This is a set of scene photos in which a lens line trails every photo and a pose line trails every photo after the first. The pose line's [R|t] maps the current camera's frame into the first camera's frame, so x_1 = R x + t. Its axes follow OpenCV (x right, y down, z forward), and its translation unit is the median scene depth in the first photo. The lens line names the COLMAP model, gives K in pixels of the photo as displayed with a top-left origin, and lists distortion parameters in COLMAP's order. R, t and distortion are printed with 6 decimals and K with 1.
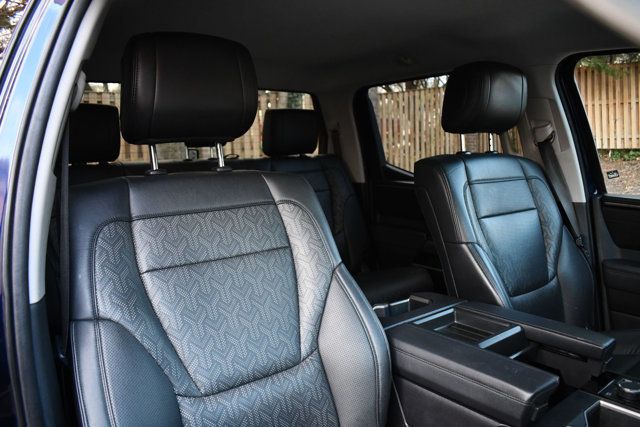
lens RADIAL K [[503.7, 0, 320.0], [0, 503.7, 213.5], [0, 0, 1]] dist [-0.092997, -0.002624]
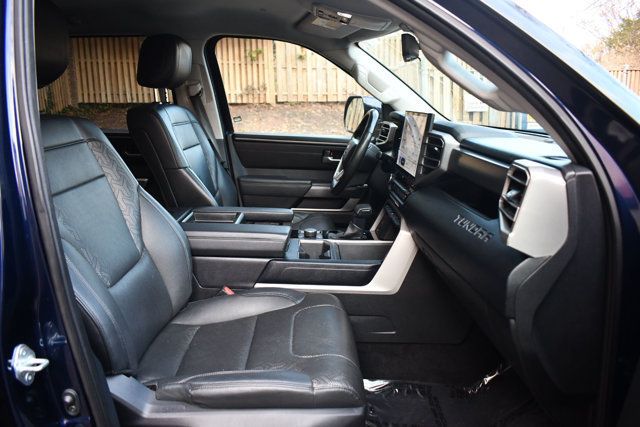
lens RADIAL K [[503.7, 0, 320.0], [0, 503.7, 213.5], [0, 0, 1]] dist [-0.092997, -0.002624]
pose [[0.585980, -0.145316, 0.797189, -0.511277], [0.073812, 0.989271, 0.126074, 0.030950], [-0.806957, -0.015035, 0.590419, -0.111259]]
